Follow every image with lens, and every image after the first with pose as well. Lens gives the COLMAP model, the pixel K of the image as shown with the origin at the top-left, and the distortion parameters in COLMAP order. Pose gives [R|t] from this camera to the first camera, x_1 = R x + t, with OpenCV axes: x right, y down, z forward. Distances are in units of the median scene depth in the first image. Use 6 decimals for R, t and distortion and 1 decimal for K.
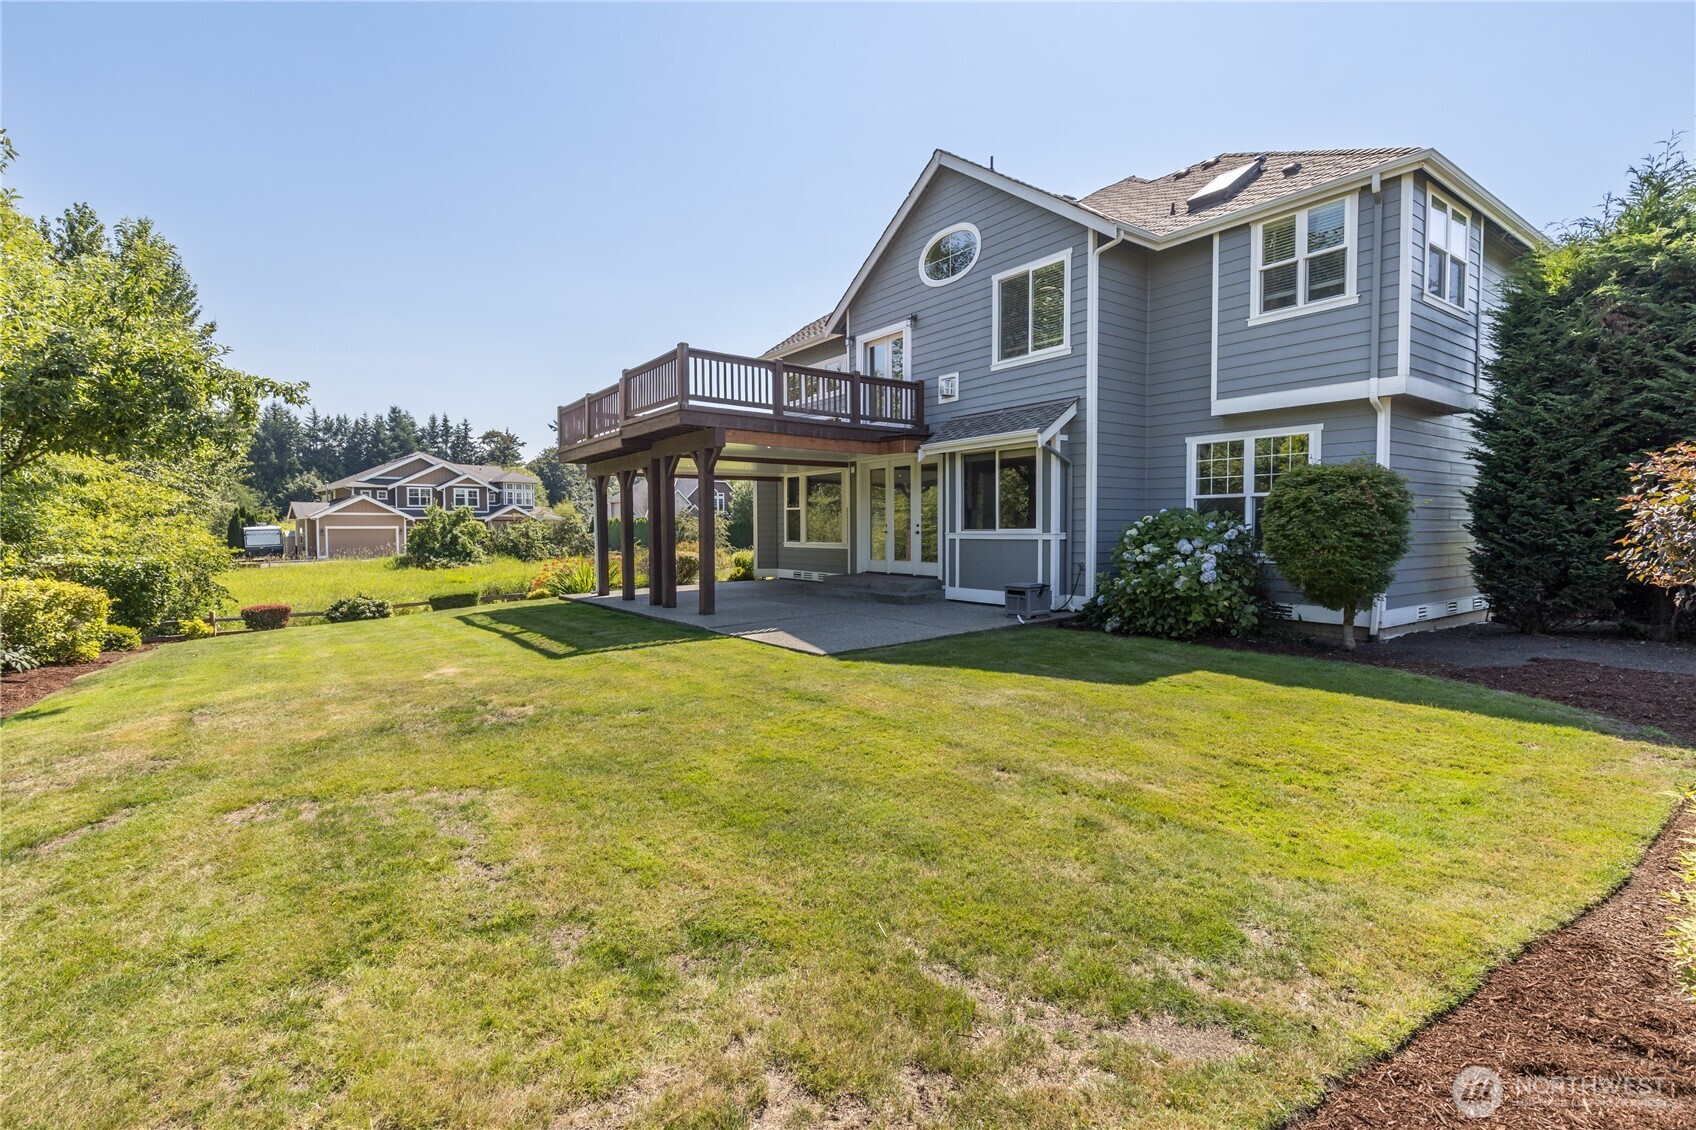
lens RADIAL K [[772.6, 0, 843.9], [0, 772.6, 541.1], [0, 0, 1]] dist [0.001140, -0.000020]
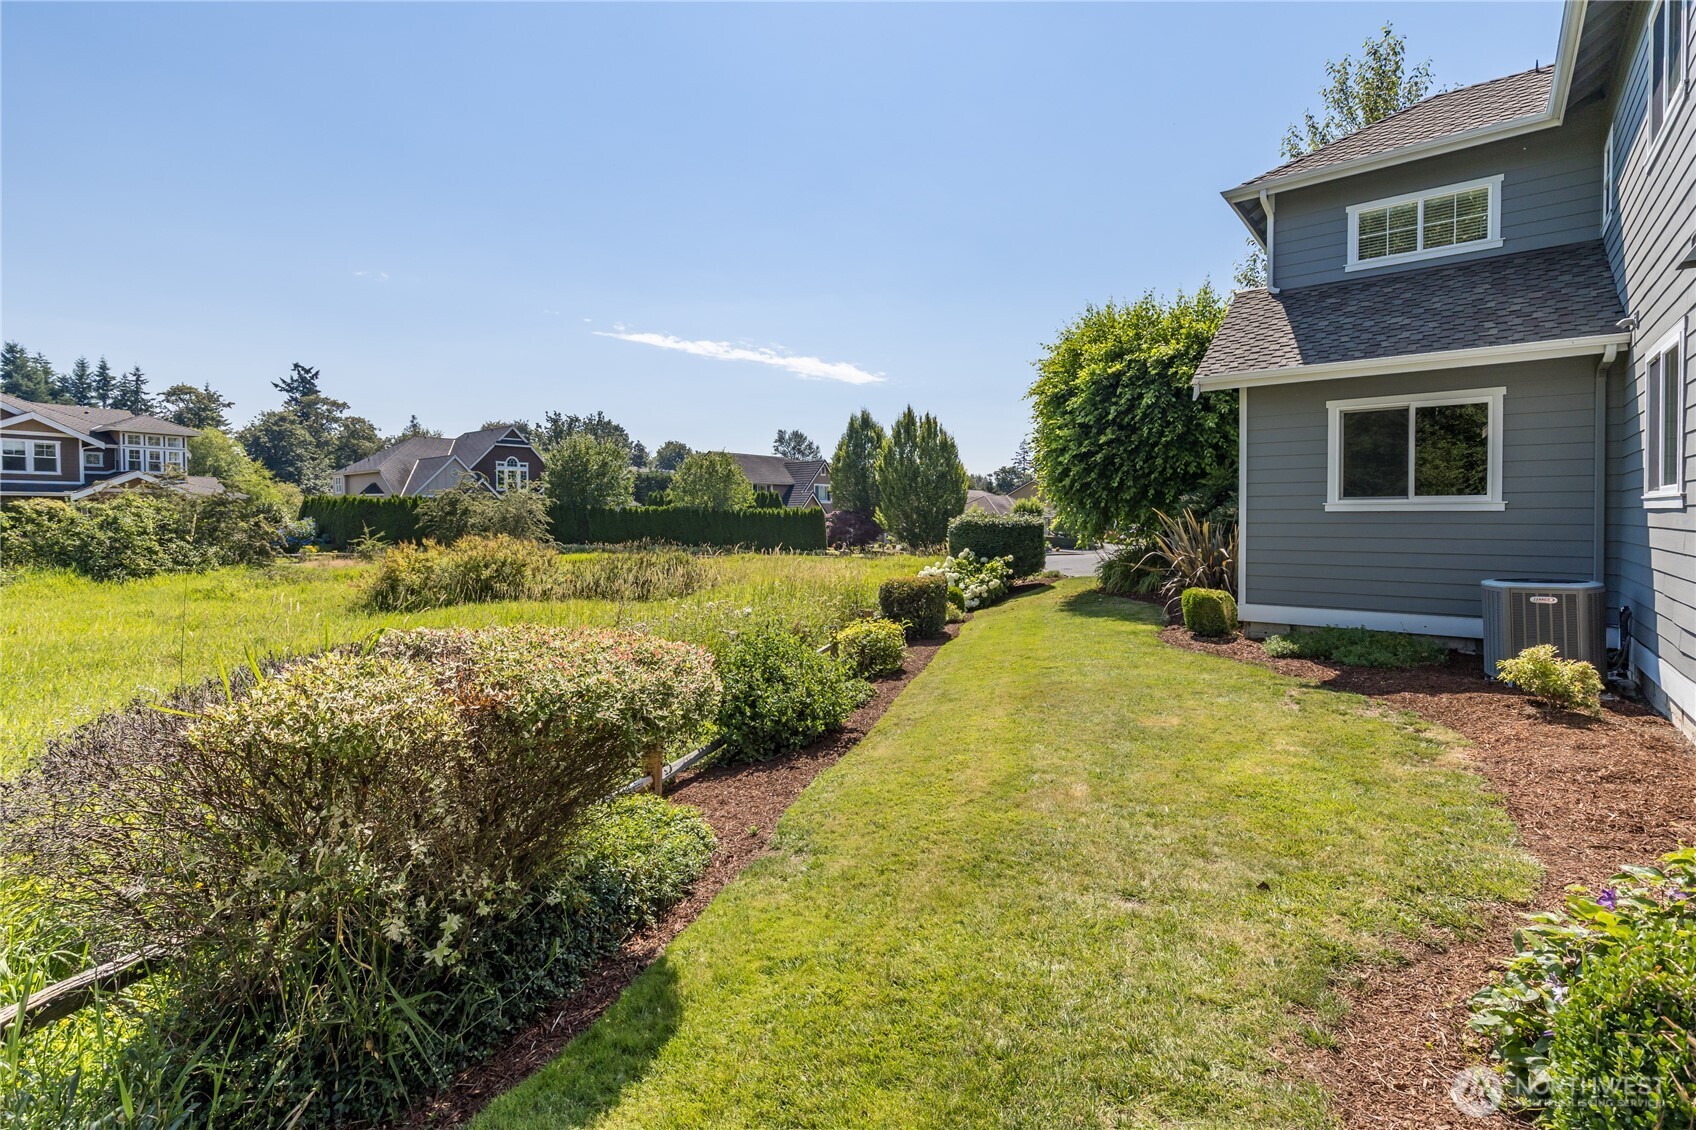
lens RADIAL K [[772.6, 0, 843.9], [0, 772.6, 541.1], [0, 0, 1]] dist [0.001140, -0.000020]
pose [[0.968555, -0.009987, 0.248598, -0.027841], [0.006665, 0.999877, 0.014202, -0.000215], [-0.248709, -0.012098, 0.968503, 0.129900]]
